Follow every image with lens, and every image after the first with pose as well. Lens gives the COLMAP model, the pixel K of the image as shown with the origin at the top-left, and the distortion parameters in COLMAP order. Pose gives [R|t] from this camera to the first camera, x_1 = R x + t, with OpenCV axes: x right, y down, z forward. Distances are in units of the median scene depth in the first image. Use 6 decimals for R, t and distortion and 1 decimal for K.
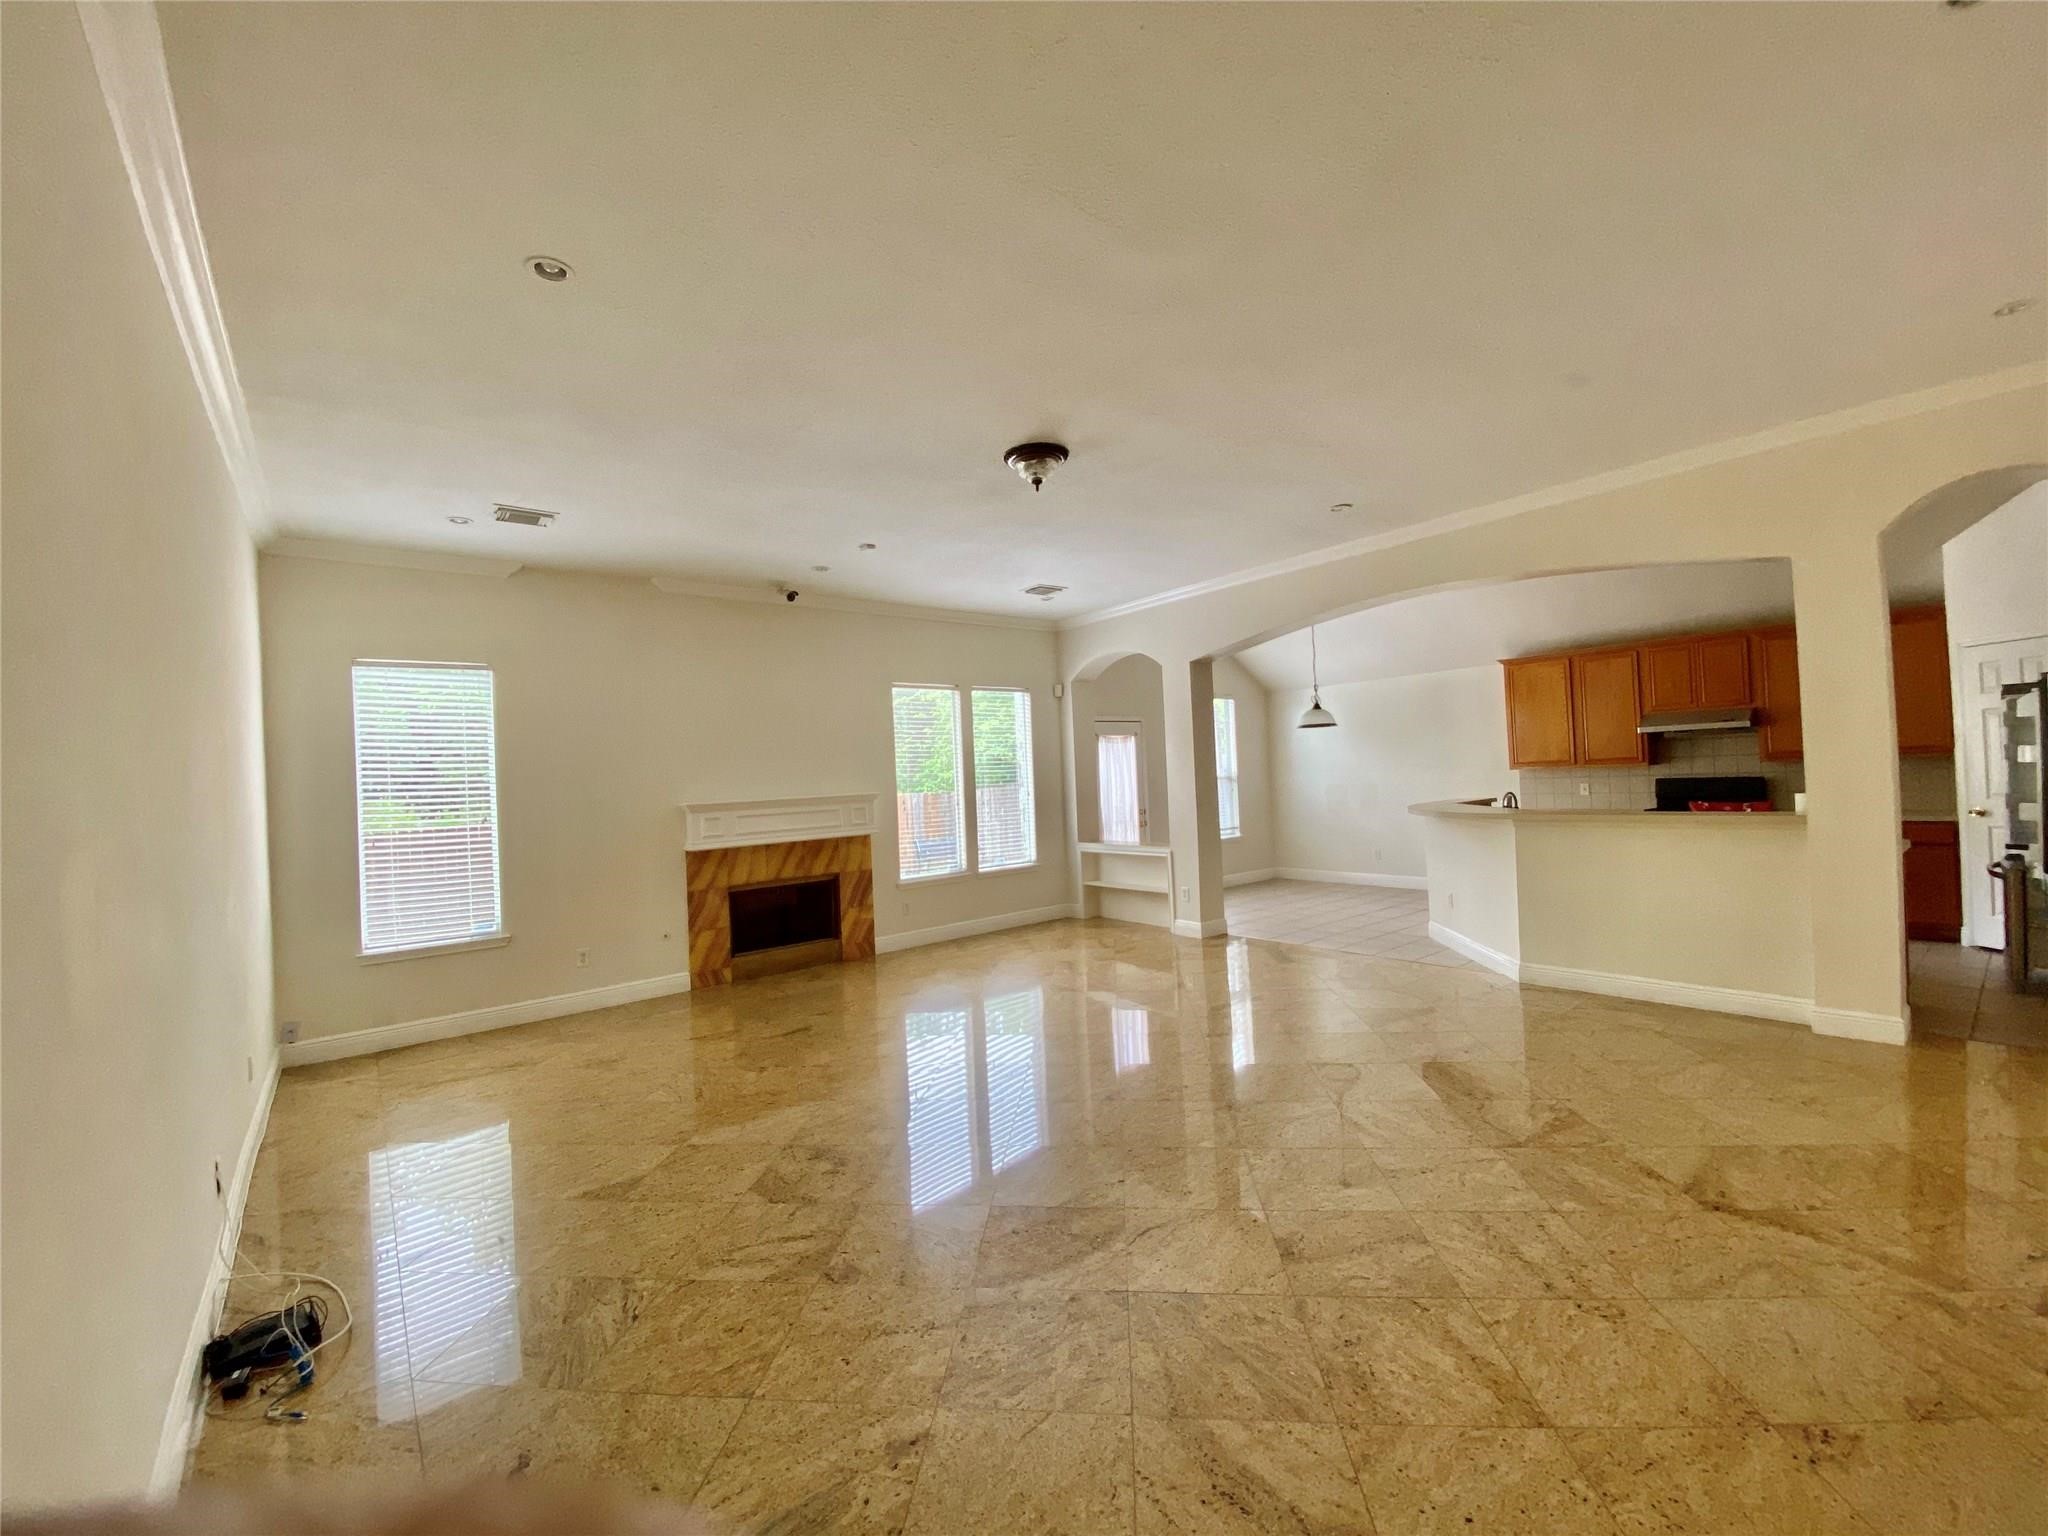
lens RADIAL K [[821.6, 0, 1027.2], [0, 821.6, 771.6], [0, 0, 1]] dist [0.055484, -0.034809]
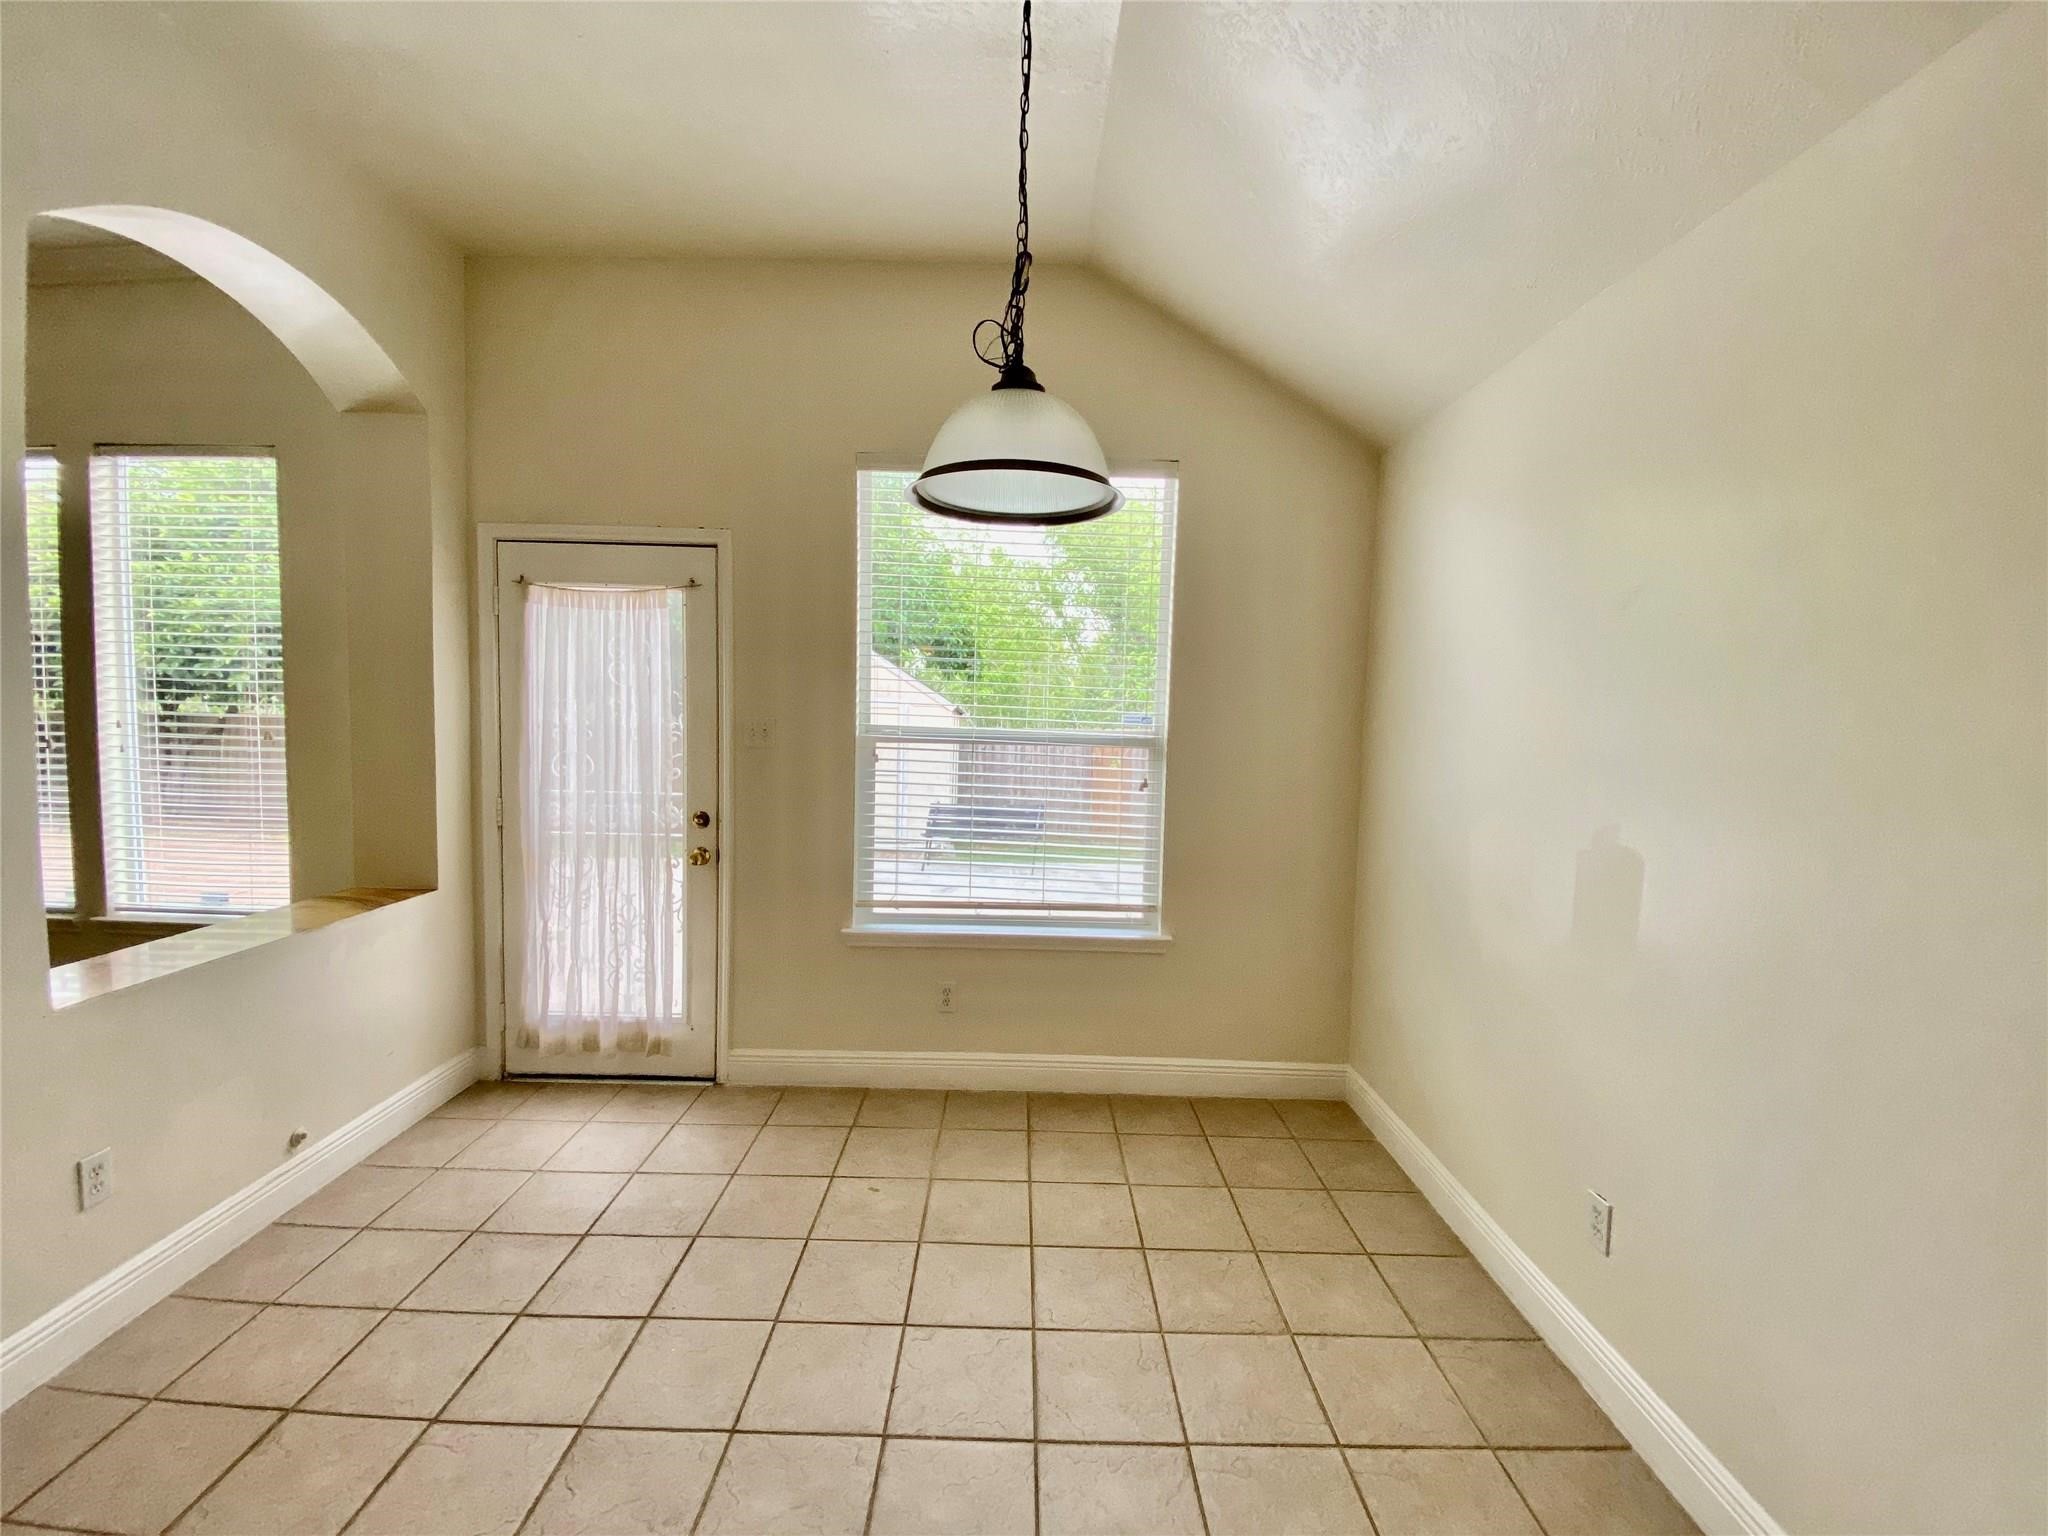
lens RADIAL K [[844.0, 0, 1017.2], [0, 844.0, 762.6], [0, 0, 1]] dist [0.027086, -0.024198]
pose [[0.768802, 0.107481, -0.630389, 0.614990], [-0.057462, 0.993397, 0.099296, -0.021125], [0.636900, -0.040116, 0.769902, 1.109810]]
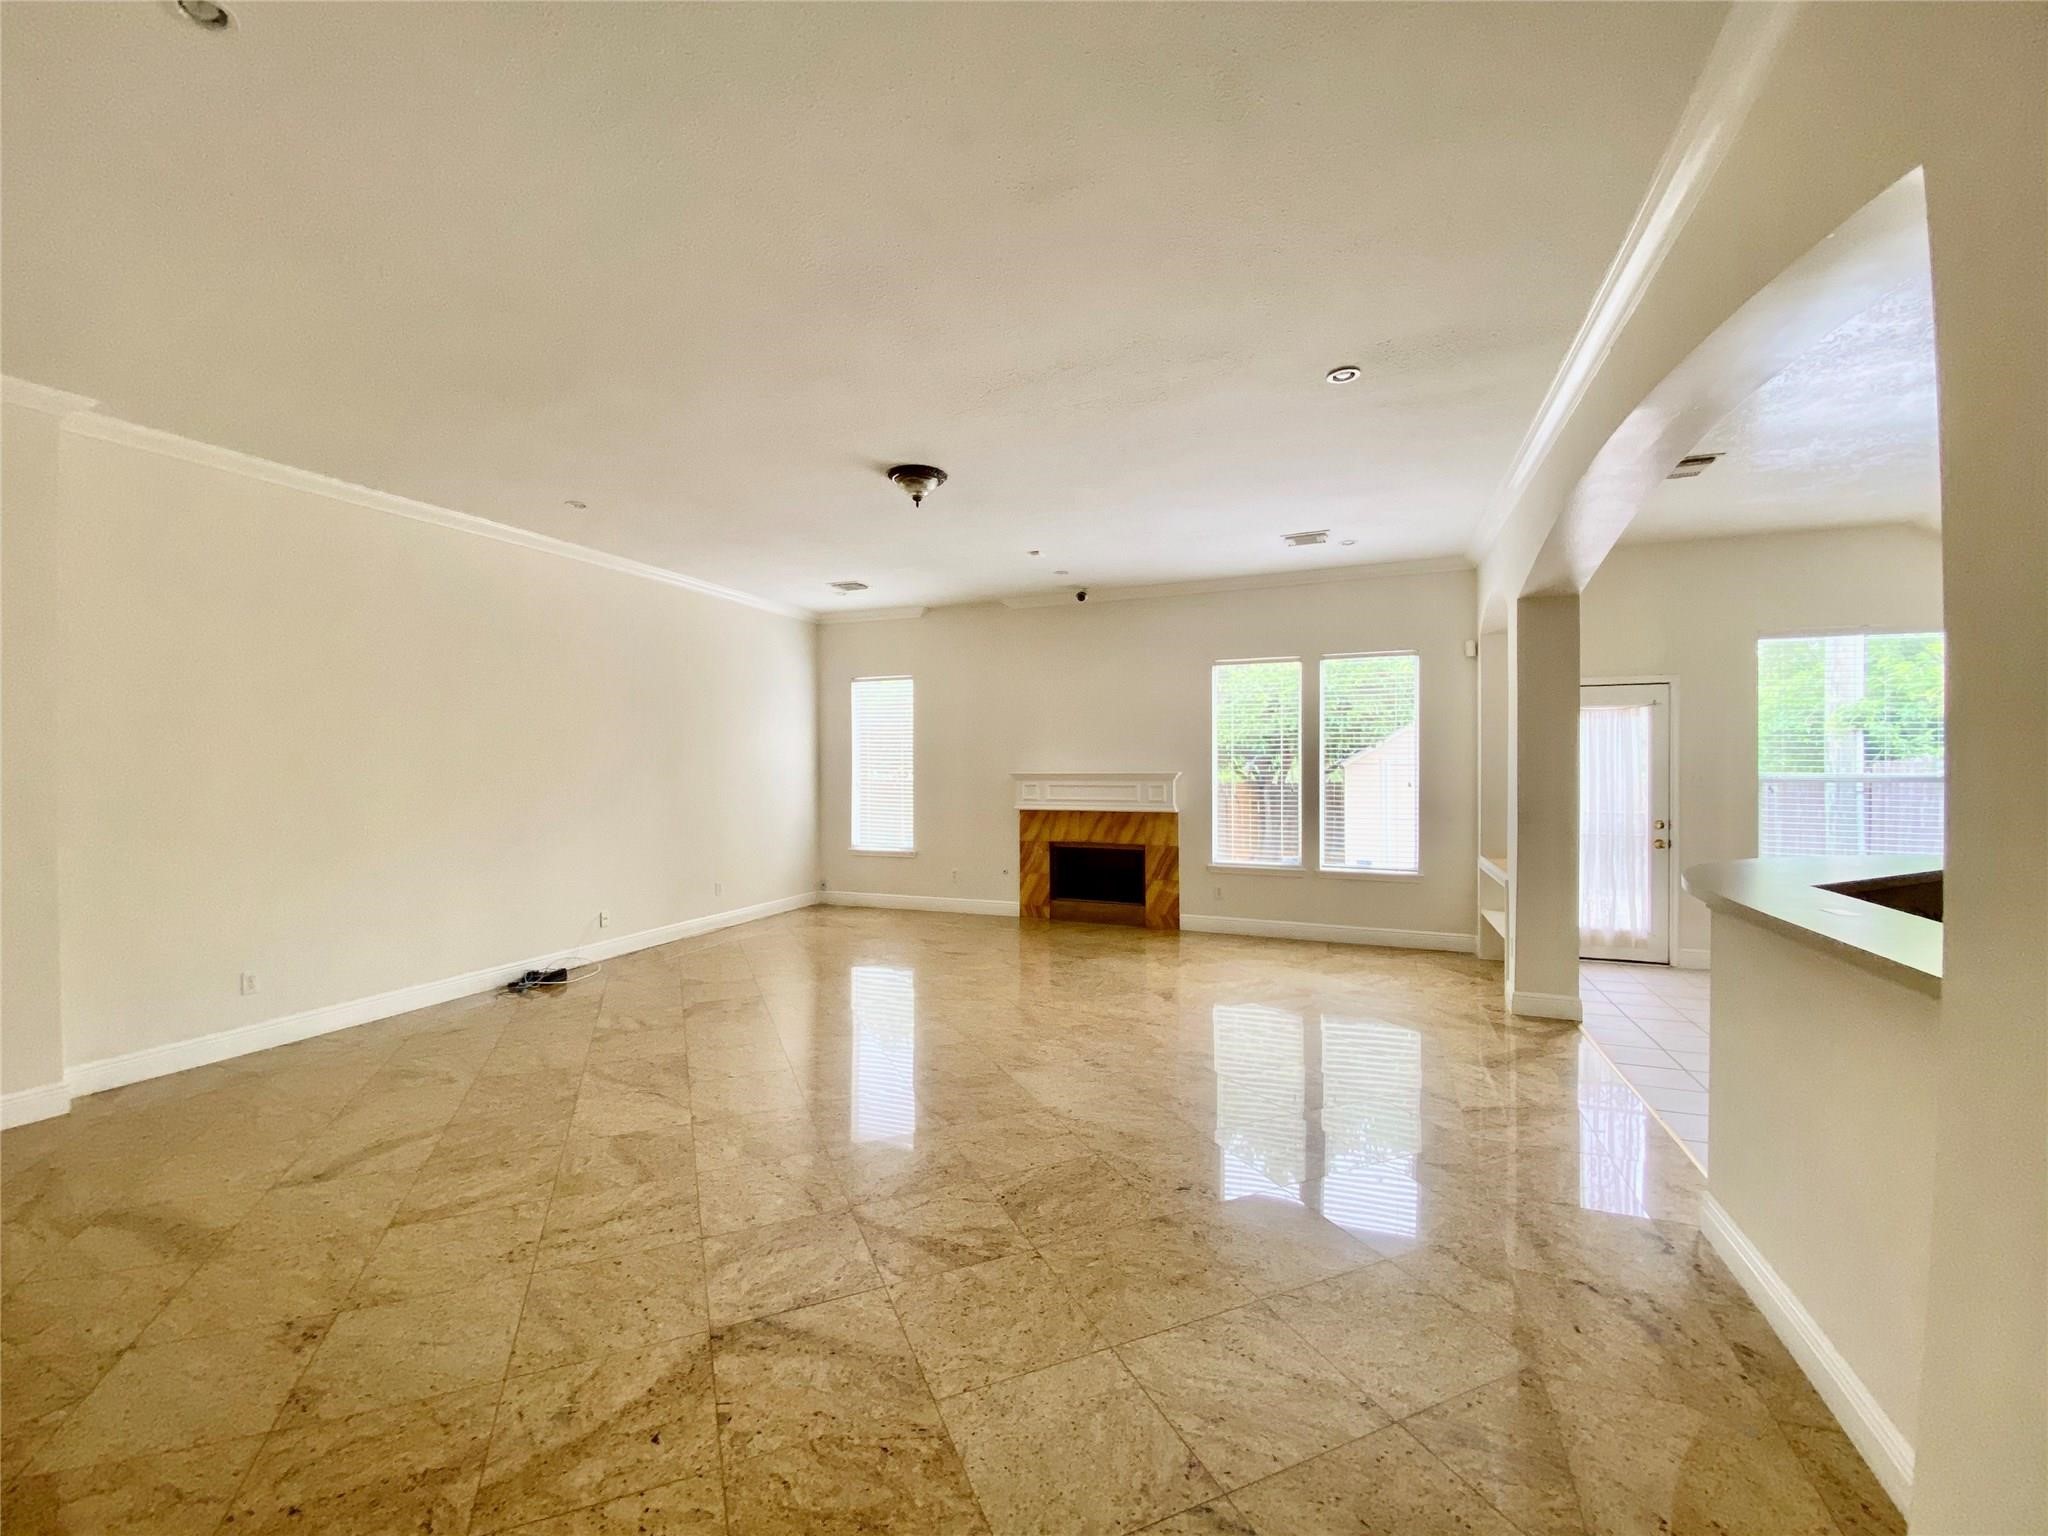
lens RADIAL K [[827.0, 0, 1015.7], [0, 827.0, 761.8], [0, 0, 1]] dist [0.025119, -0.023271]
pose [[0.479814, 0.039595, -0.876476, 0.630869], [-0.014899, 0.999205, 0.036982, -0.022138], [0.877244, -0.004686, 0.480022, 0.338576]]
